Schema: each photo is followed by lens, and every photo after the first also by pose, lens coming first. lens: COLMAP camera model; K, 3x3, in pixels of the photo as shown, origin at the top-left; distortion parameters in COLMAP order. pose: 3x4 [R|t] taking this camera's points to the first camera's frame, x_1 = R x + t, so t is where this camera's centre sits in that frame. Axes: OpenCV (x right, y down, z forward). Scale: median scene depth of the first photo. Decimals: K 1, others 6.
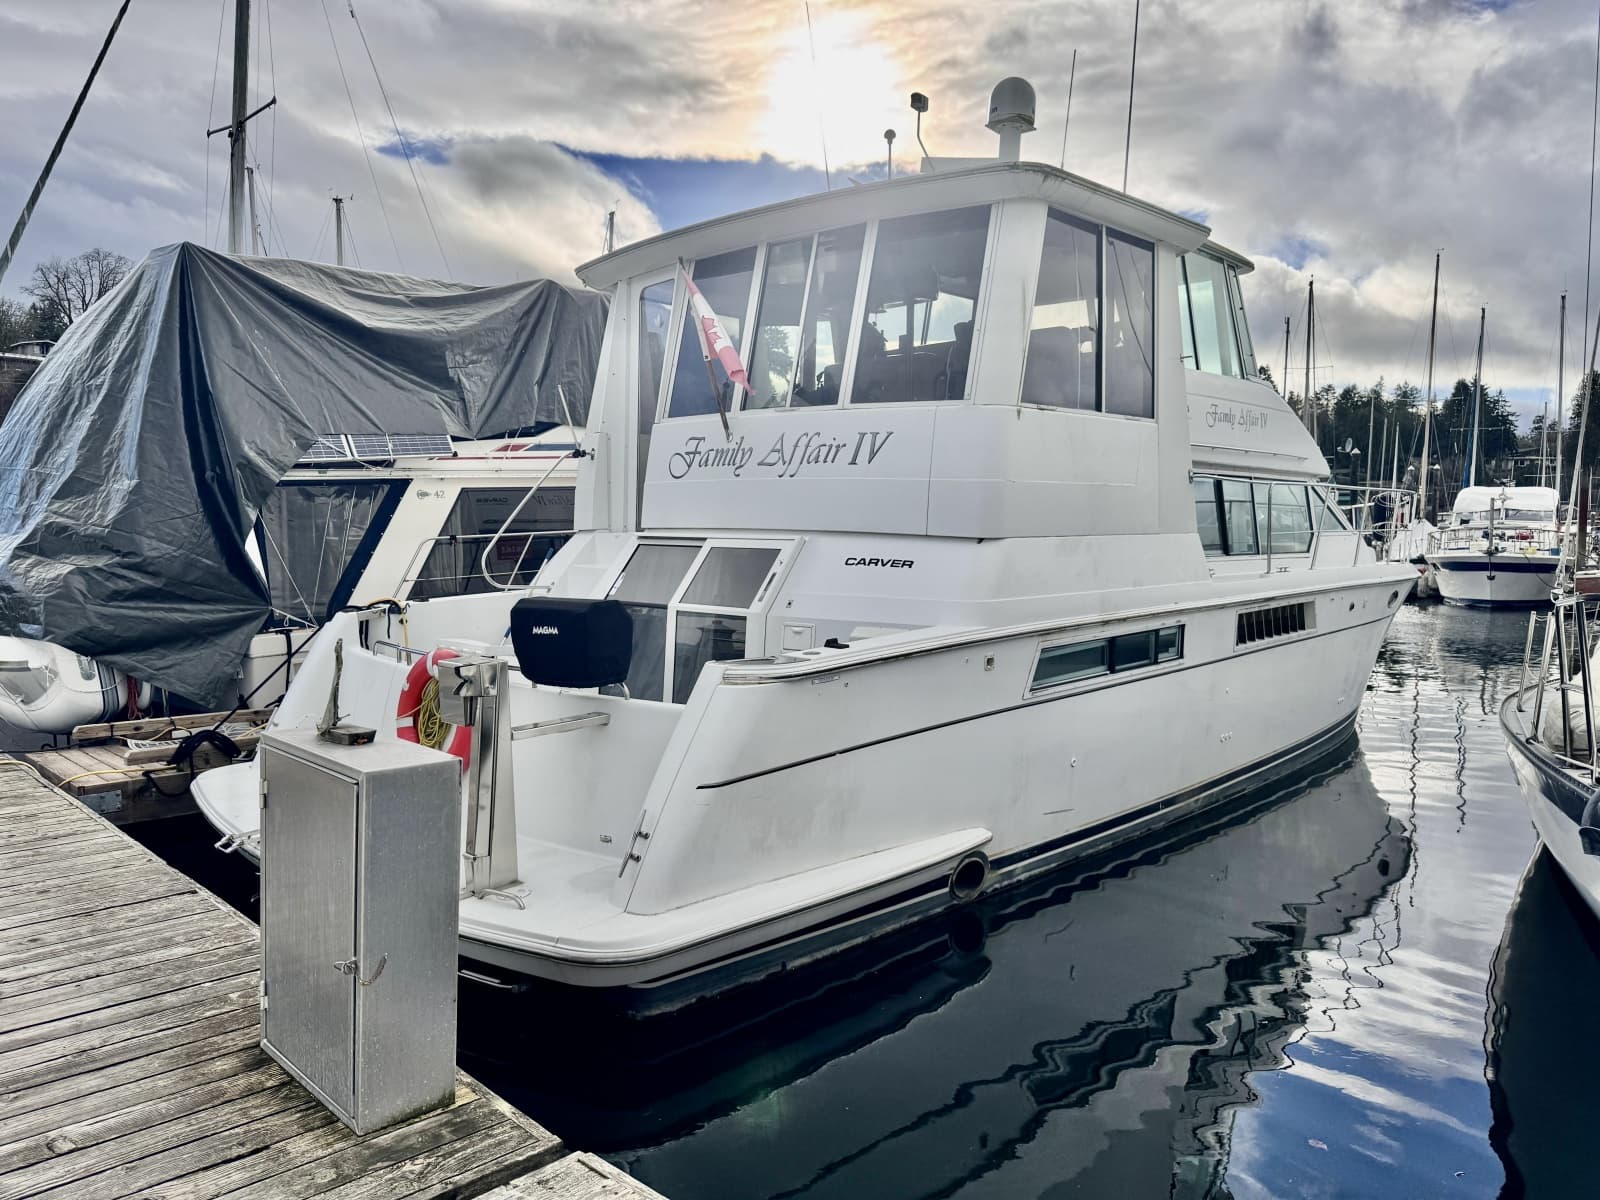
lens RADIAL K [[1122.6, 0, 794.7], [0, 1122.6, 595.7], [0, 0, 1]] dist [0.008626, 0.003772]
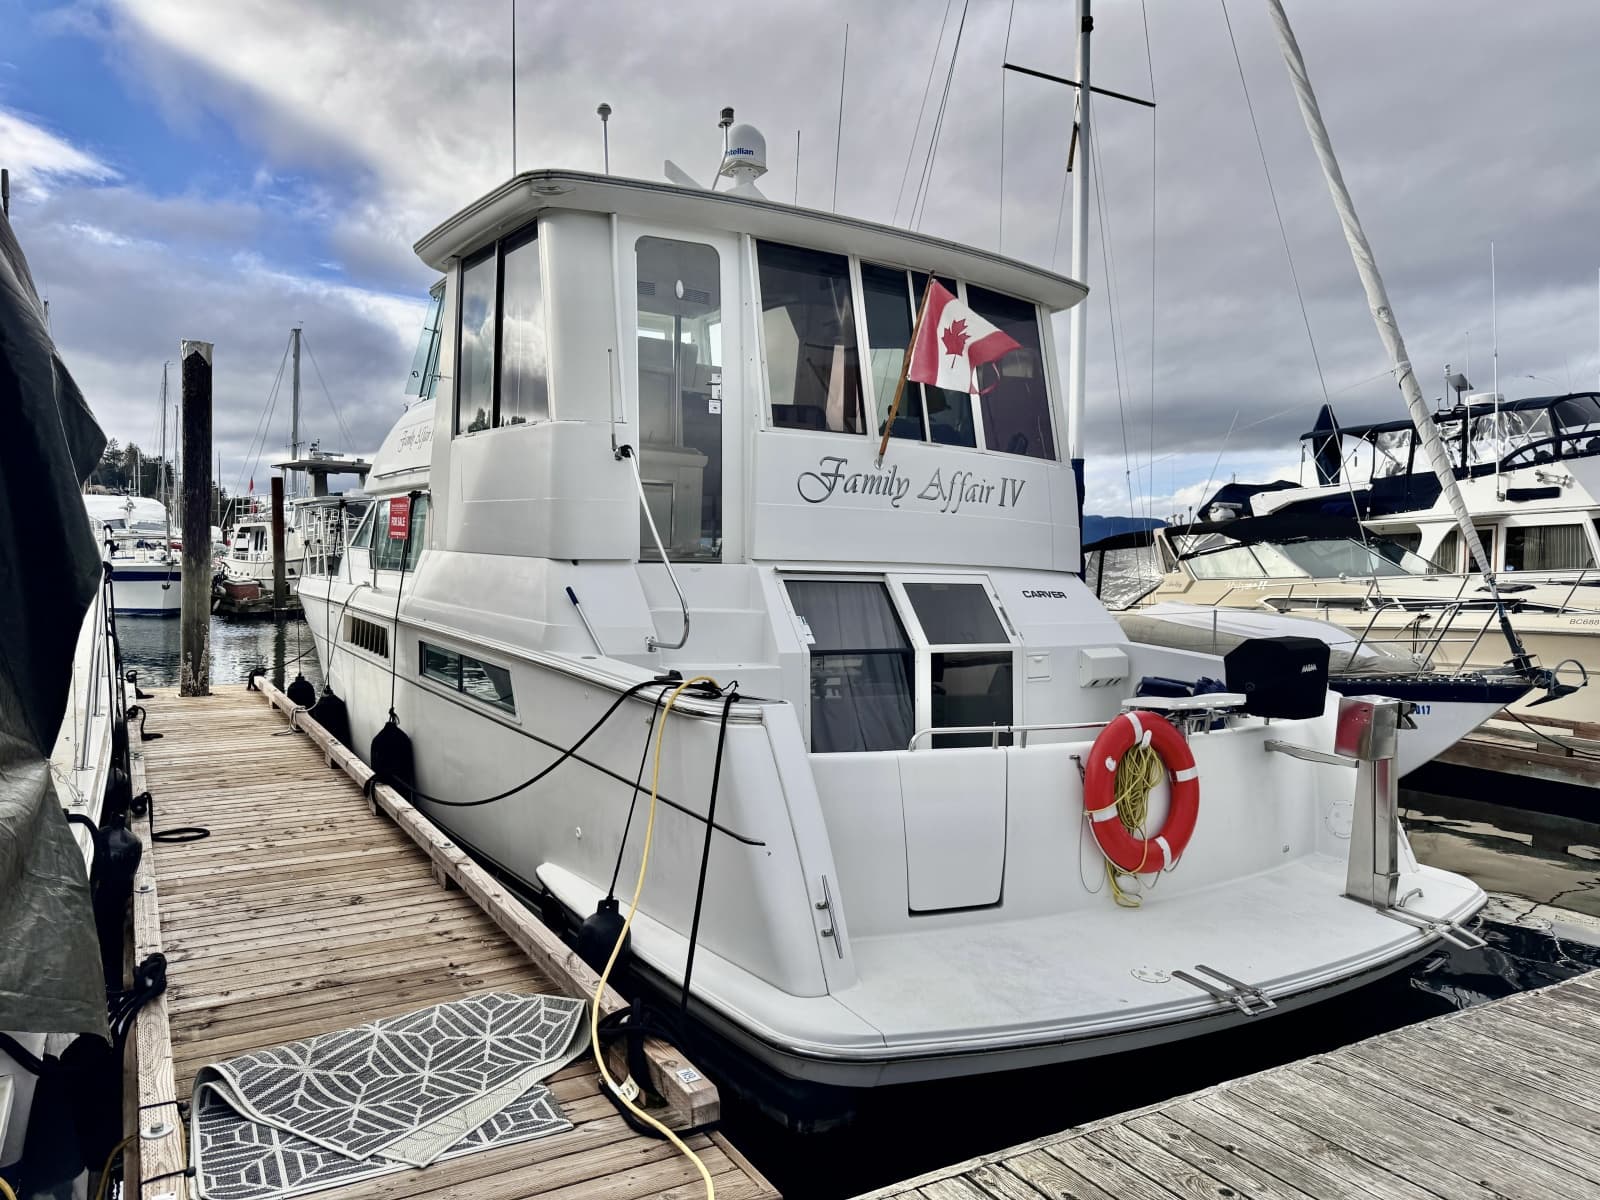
lens RADIAL K [[1122.6, 0, 798.4], [0, 1122.6, 595.4], [0, 0, 1]] dist [0.008626, 0.003772]
pose [[0.252956, -0.033885, 0.966884, -1.043924], [0.036453, 0.999011, 0.025474, -0.063380], [-0.966791, 0.028802, 0.253941, 0.896705]]
